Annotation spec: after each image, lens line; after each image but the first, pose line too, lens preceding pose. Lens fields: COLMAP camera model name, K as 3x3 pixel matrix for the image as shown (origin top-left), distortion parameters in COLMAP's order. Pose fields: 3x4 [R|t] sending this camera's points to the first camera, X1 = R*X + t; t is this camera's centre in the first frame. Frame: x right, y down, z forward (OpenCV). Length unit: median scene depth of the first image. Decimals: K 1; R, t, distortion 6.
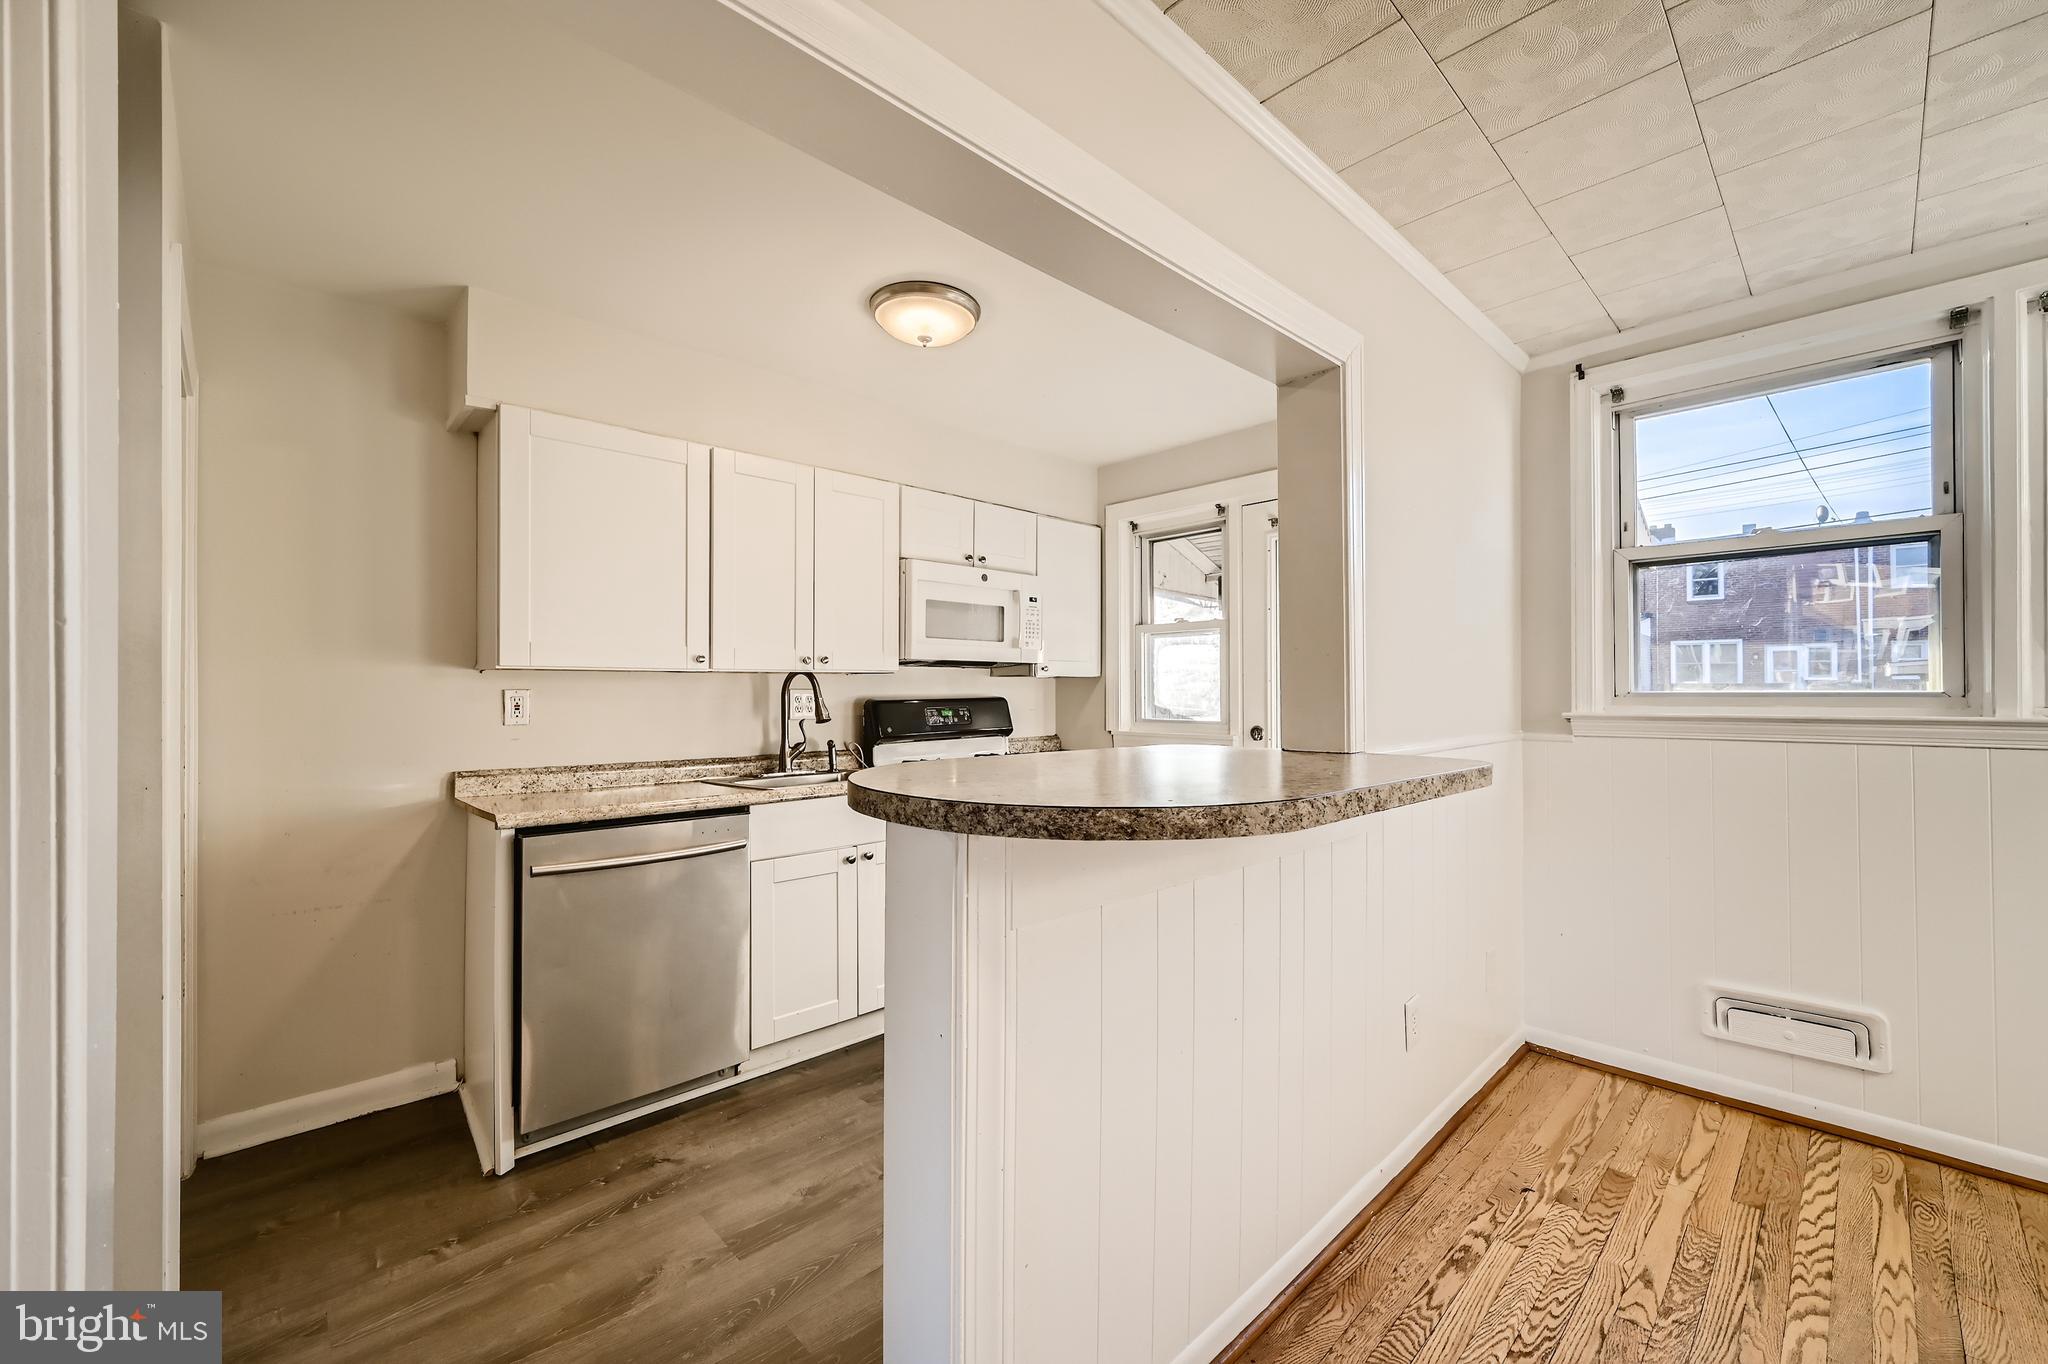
lens RADIAL K [[805.3, 0, 1021.1], [0, 805.3, 688.2], [0, 0, 1]] dist [-0.001445, -0.000121]
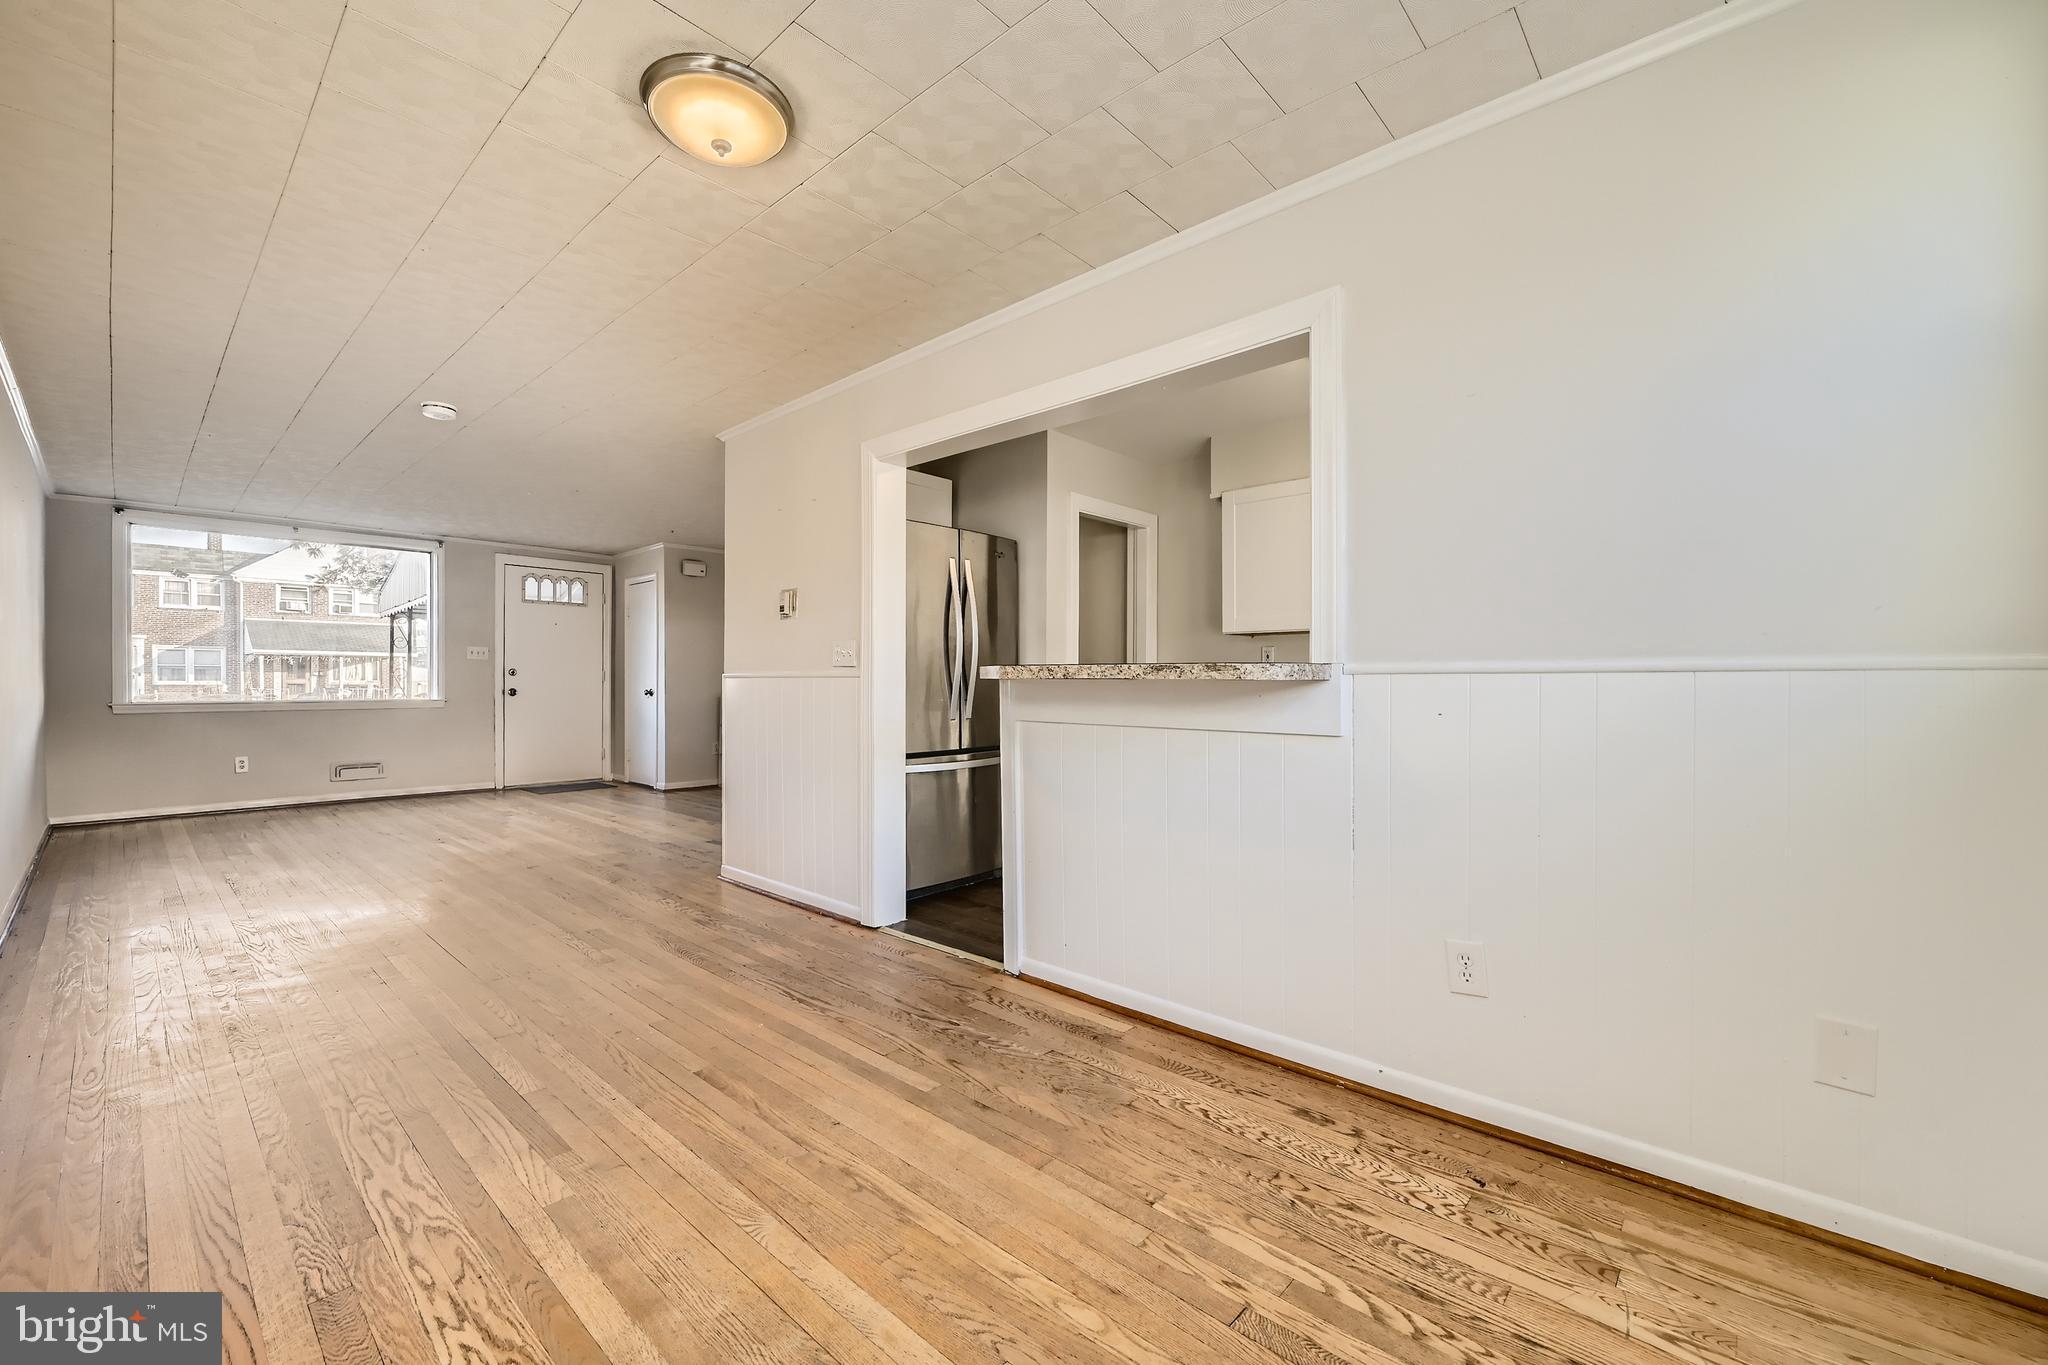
lens RADIAL K [[825.3, 0, 1022.5], [0, 825.3, 674.3], [0, 0, 1]] dist [-0.000108, -0.000086]
pose [[0.074335, -0.006869, -0.997210, 0.937794], [0.003360, 0.999972, -0.006638, 0.061873], [0.997228, -0.002857, 0.074356, 0.295862]]
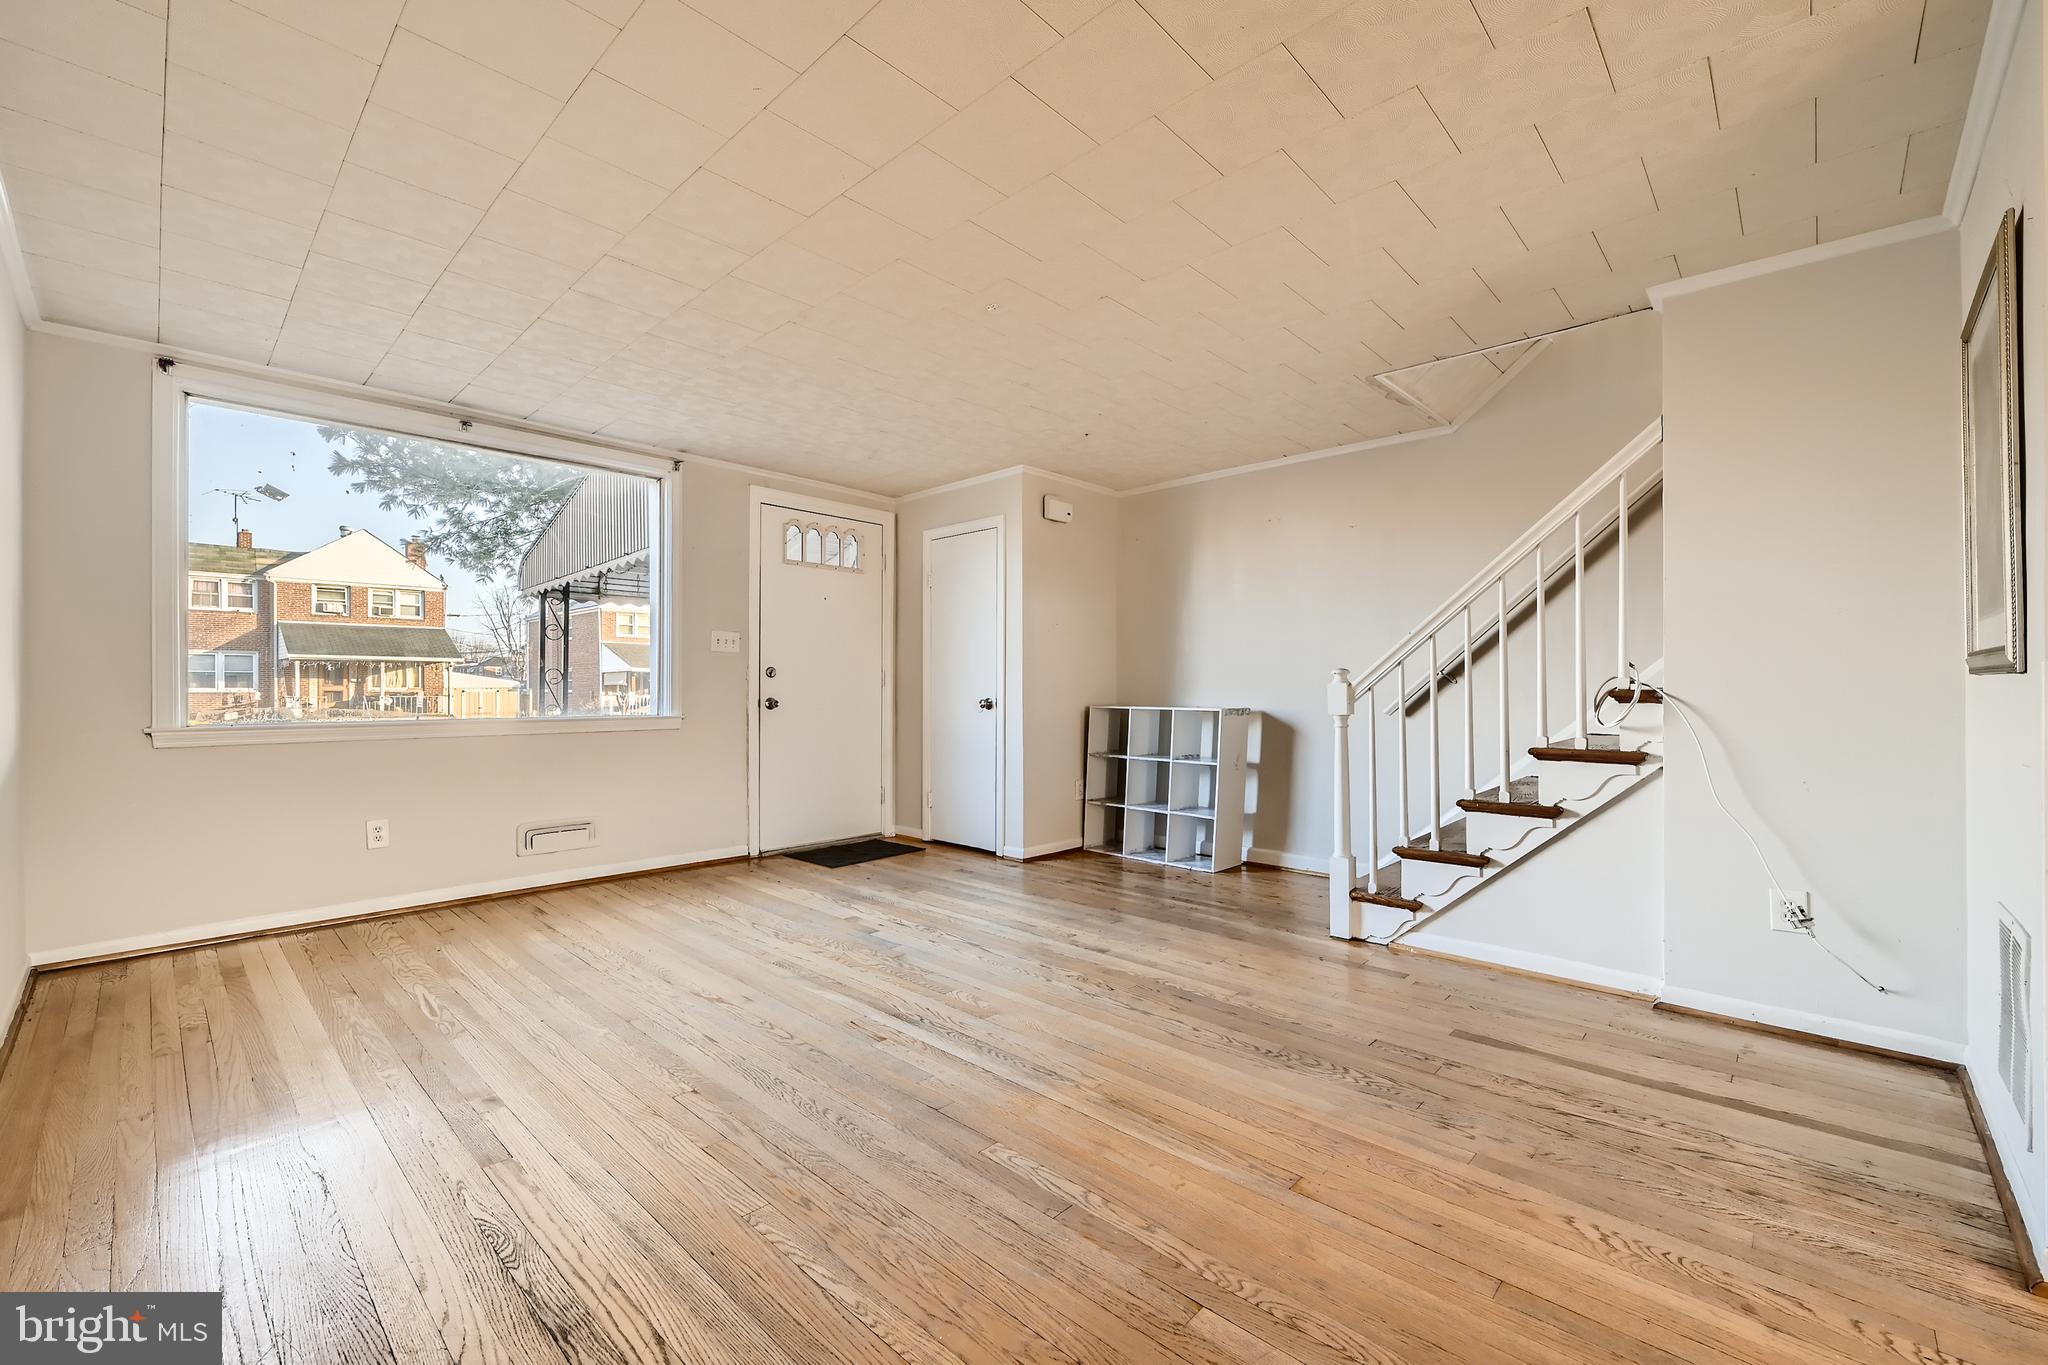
lens RADIAL K [[831.9, 0, 1041.6], [0, 831.9, 678.5], [0, 0, 1]] dist [0.001387, 0.000656]
pose [[0.066720, -0.009697, -0.997725, -0.096191], [0.004467, 0.999946, -0.009420, 0.062726], [0.997762, -0.003828, 0.066760, -0.708403]]
